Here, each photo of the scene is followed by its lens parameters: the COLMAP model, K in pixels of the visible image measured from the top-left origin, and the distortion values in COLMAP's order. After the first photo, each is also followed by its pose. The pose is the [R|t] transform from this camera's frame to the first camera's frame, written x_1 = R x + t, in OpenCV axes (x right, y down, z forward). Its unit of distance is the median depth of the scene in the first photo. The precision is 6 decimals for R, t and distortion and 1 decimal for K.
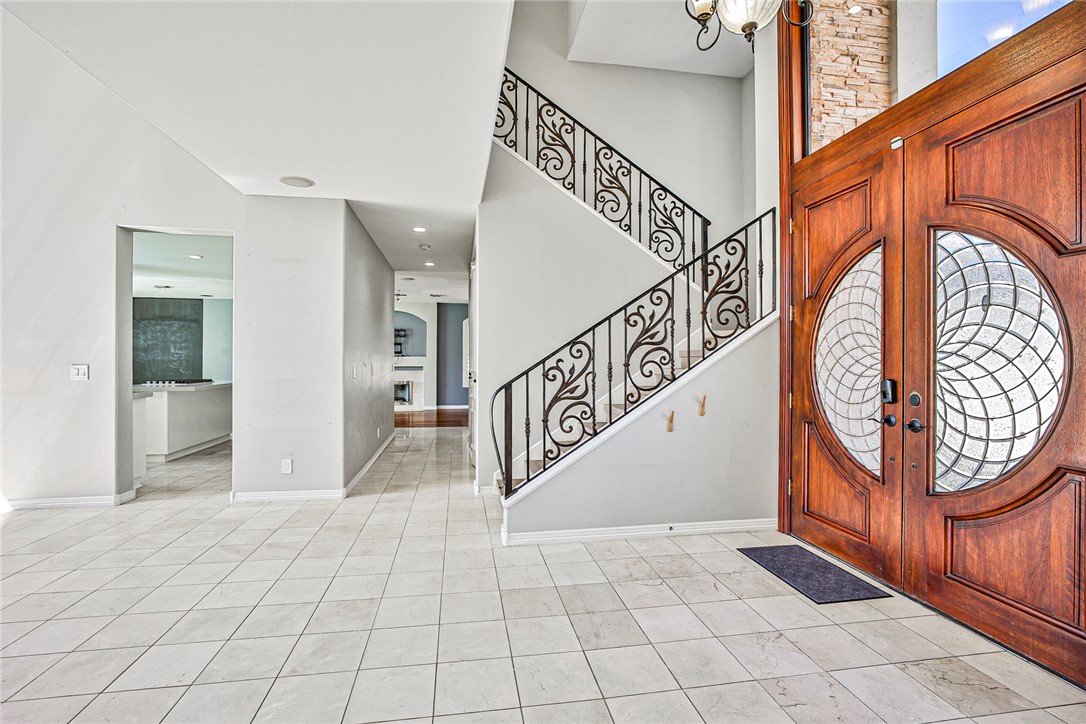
lens RADIAL K [[492.0, 0, 540.4], [0, 492.0, 360.9], [0, 0, 1]] dist [-0.038072, 0.015743]
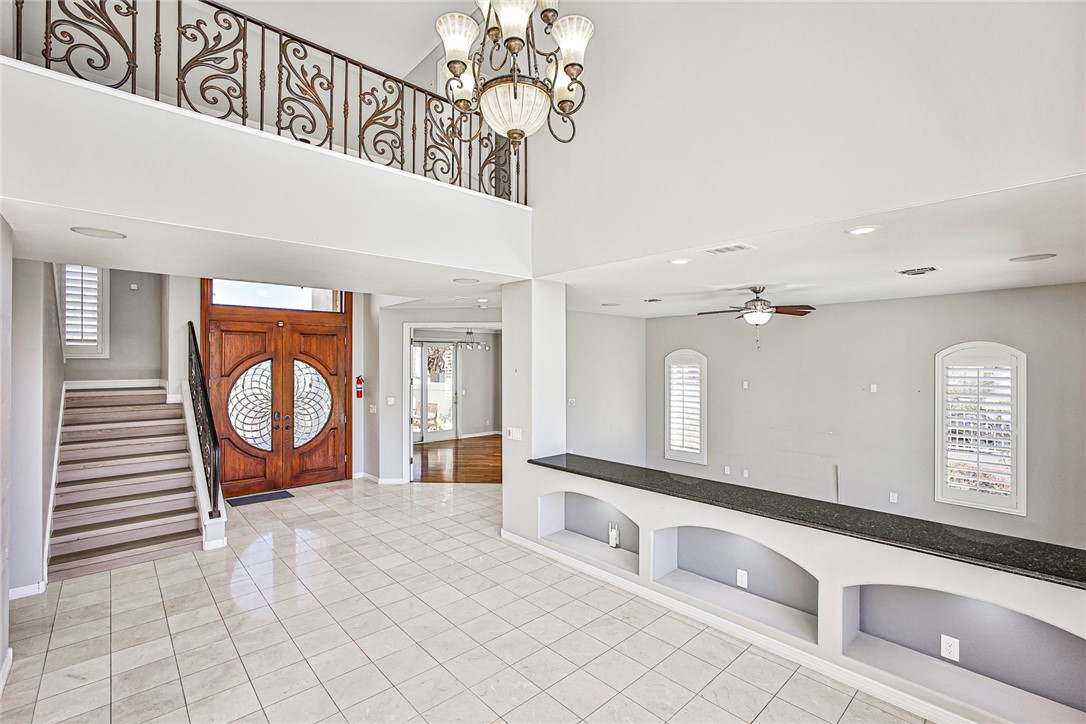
lens RADIAL K [[483.9, 0, 540.2], [0, 483.9, 359.4], [0, 0, 1]] dist [-0.036420, 0.015531]
pose [[-0.540619, 0.004212, 0.841257, -1.711429], [0.002278, 0.999991, -0.003542, -0.178775], [-0.841265, 0.000002, -0.540624, 0.909939]]
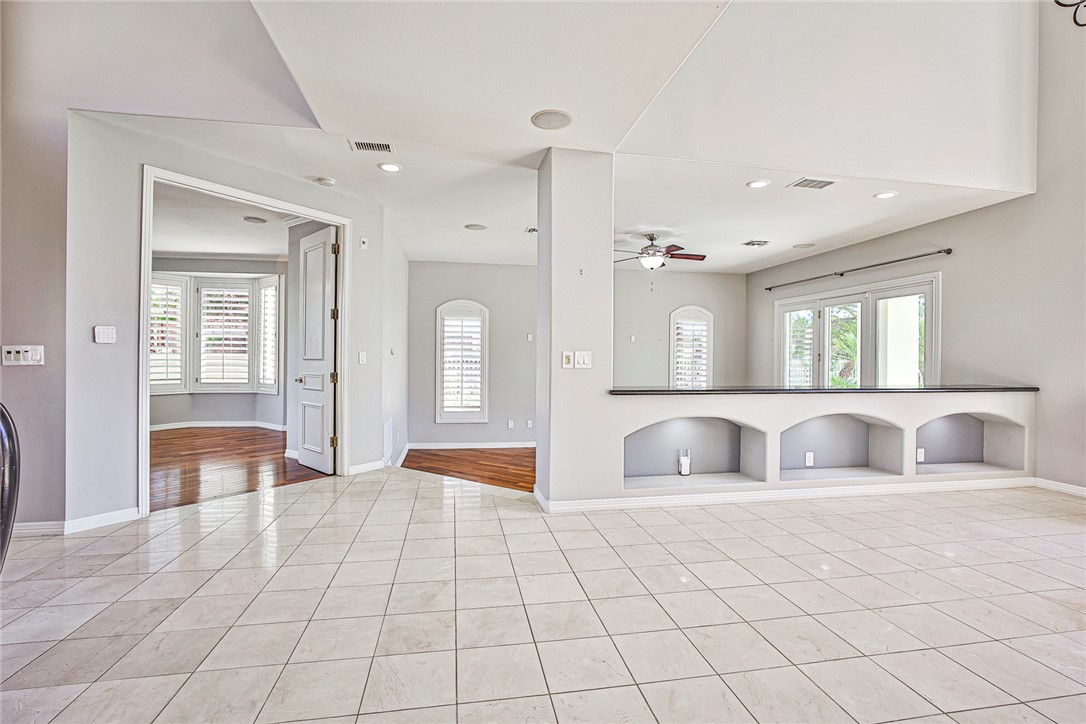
lens RADIAL K [[492.0, 0, 540.4], [0, 492.0, 360.9], [0, 0, 1]] dist [-0.038072, 0.015743]
pose [[-0.999883, -0.010930, -0.010667, -0.401539], [-0.010967, 0.999934, 0.003440, 0.031693], [0.010629, 0.003557, -0.999937, 1.235845]]
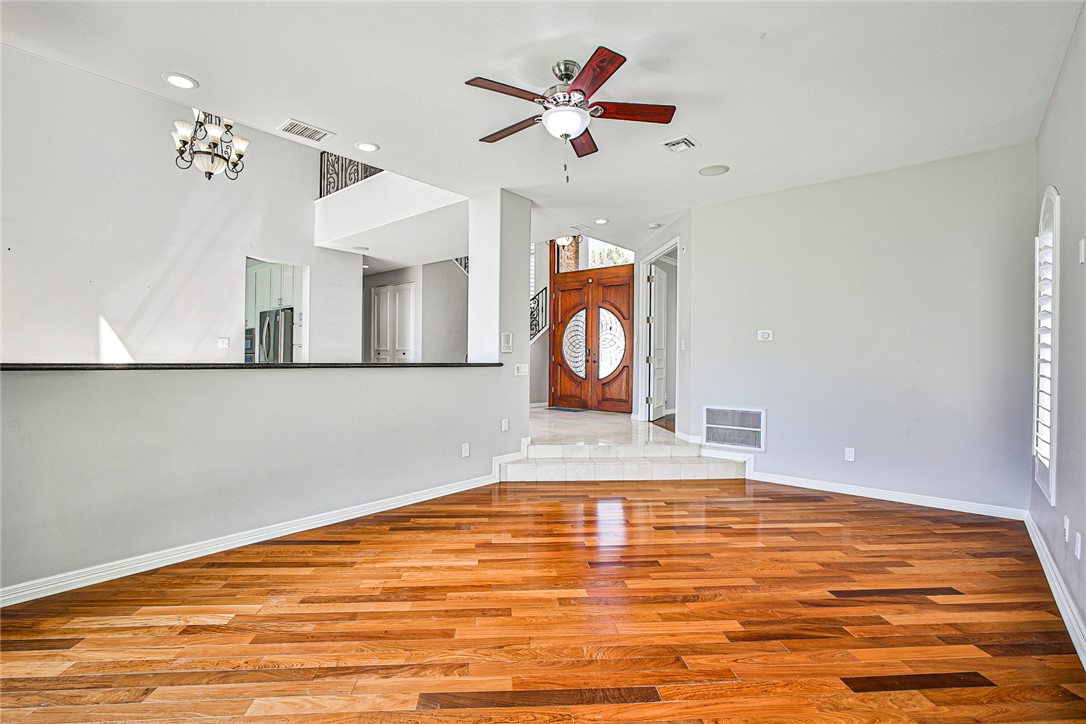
lens RADIAL K [[497.1, 0, 526.8], [0, 497.1, 361.6], [0, 0, 1]] dist [-0.035089, 0.016989]
pose [[0.774923, -0.000109, 0.632056, -1.385124], [-0.004911, 0.999969, 0.006193, 0.082016], [-0.632037, -0.007904, 0.774898, -1.096116]]
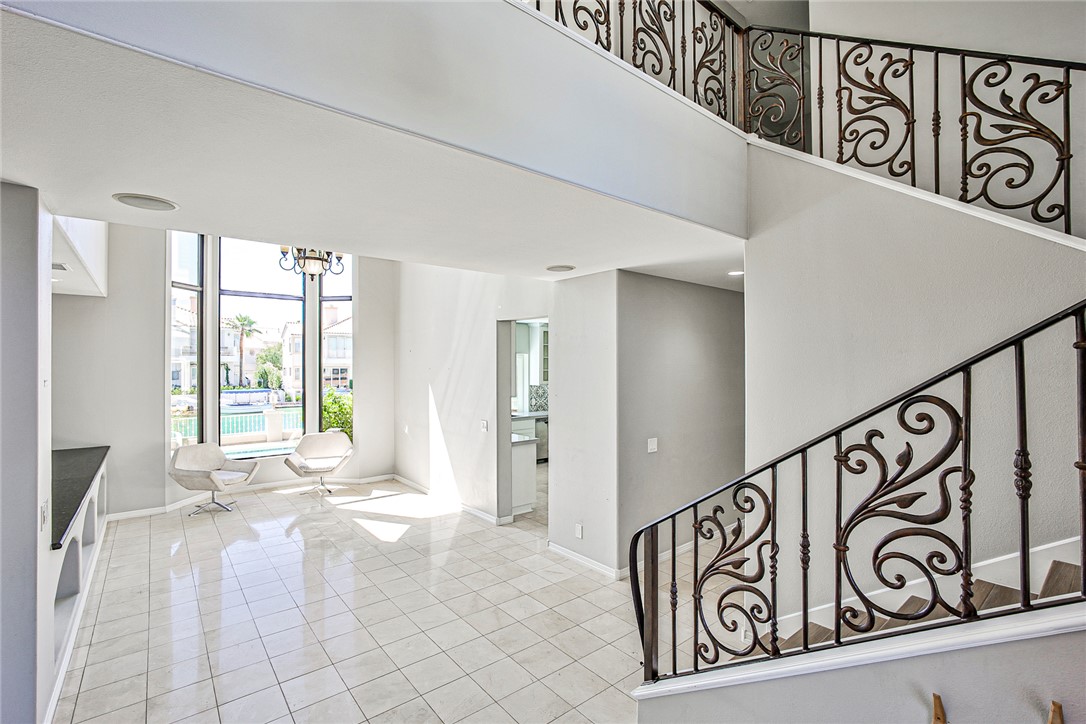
lens RADIAL K [[492.0, 0, 540.4], [0, 492.0, 360.9], [0, 0, 1]] dist [-0.038072, 0.015743]
pose [[0.490186, -0.009460, -0.871566, 0.452465], [0.001295, 0.999948, -0.010125, -0.175452], [0.871617, 0.003834, 0.490173, 0.489650]]
